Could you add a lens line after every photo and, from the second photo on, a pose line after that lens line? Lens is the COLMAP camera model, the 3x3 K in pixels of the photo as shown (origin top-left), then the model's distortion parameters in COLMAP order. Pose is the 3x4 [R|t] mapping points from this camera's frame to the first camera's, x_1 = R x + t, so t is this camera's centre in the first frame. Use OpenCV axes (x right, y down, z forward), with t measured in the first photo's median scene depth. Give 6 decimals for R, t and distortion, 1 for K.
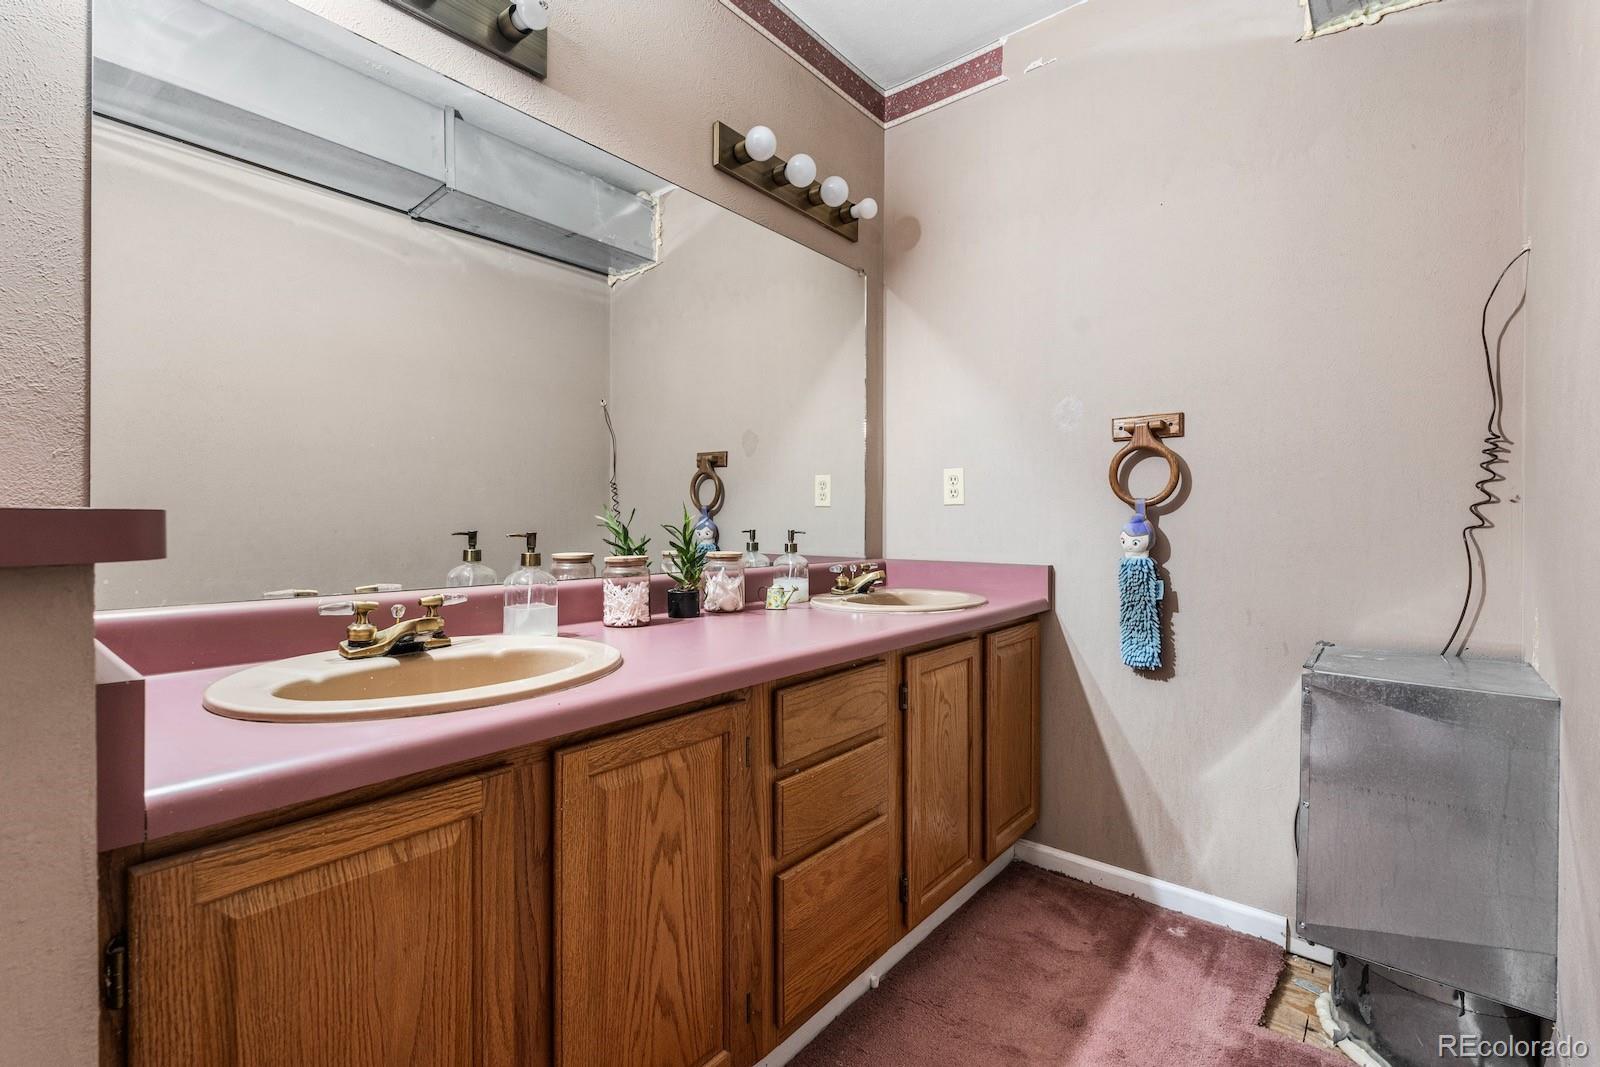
lens RADIAL K [[722.0, 0, 794.6], [0, 722.0, 523.0], [0, 0, 1]] dist [-0.000921, -0.000510]
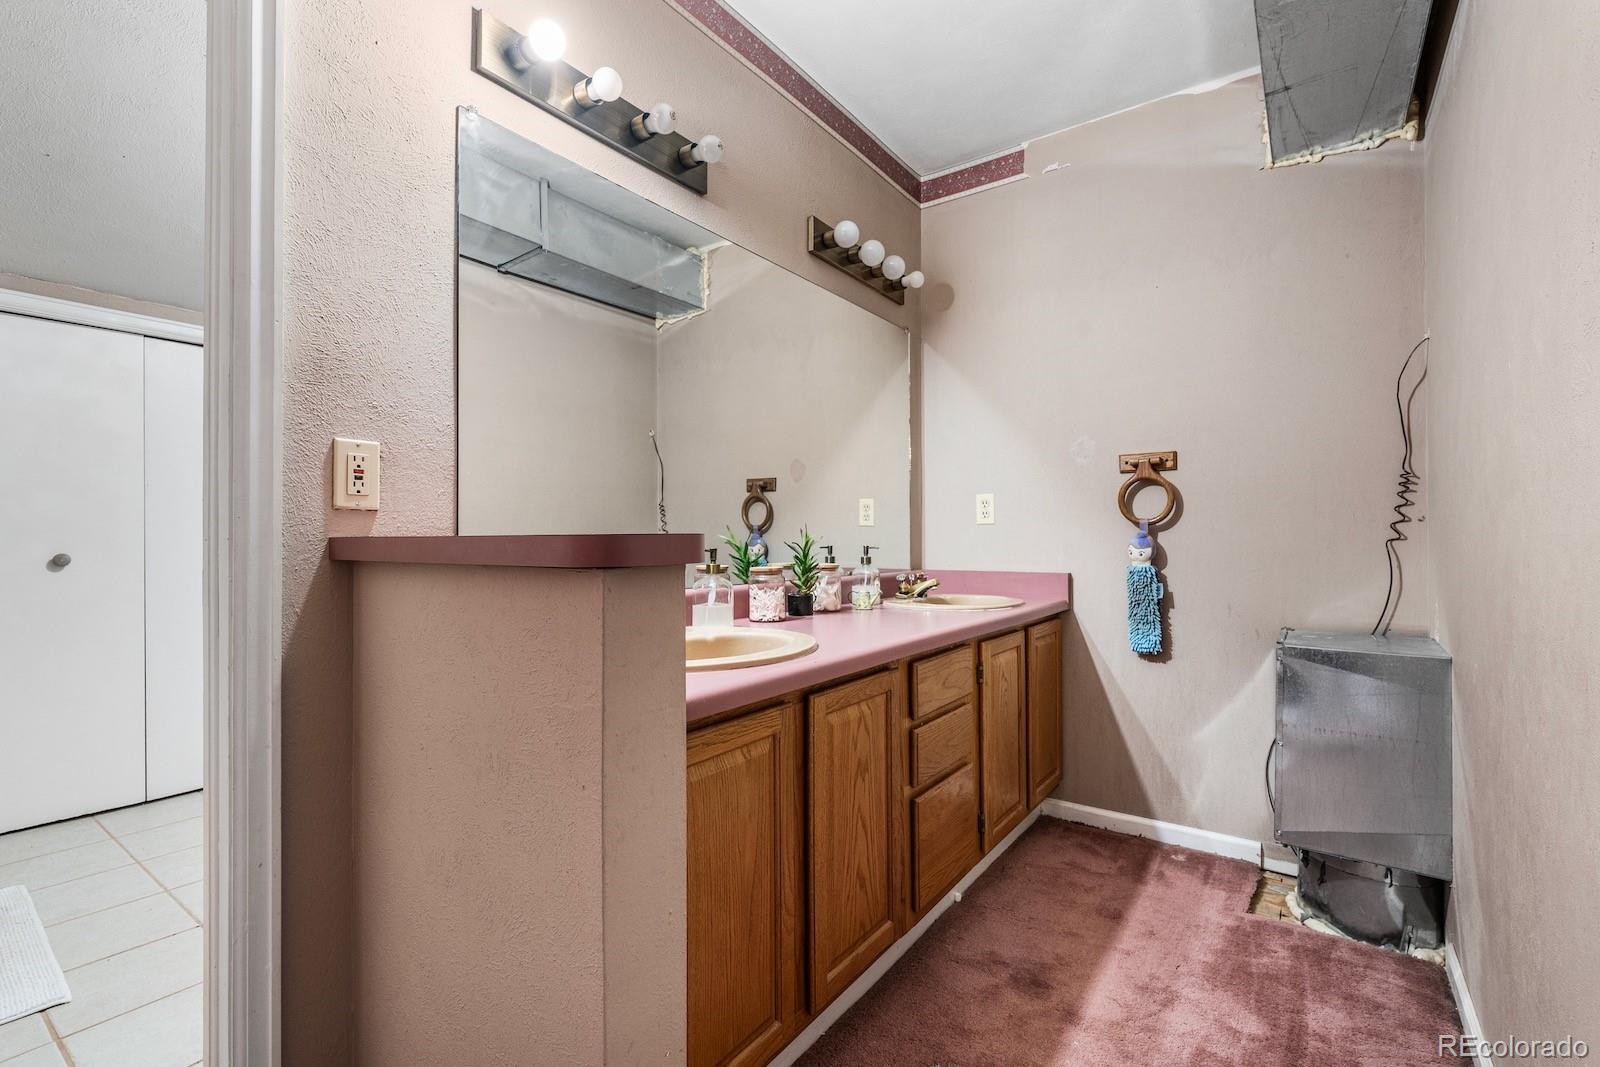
lens RADIAL K [[719.6, 0, 798.9], [0, 719.6, 533.8], [0, 0, 1]] dist [-0.001205, -0.000115]
pose [[0.997786, -0.006029, 0.066229, -0.214223], [0.006648, 0.999936, -0.009119, -0.000215], [-0.066170, 0.009539, 0.997763, -0.224154]]
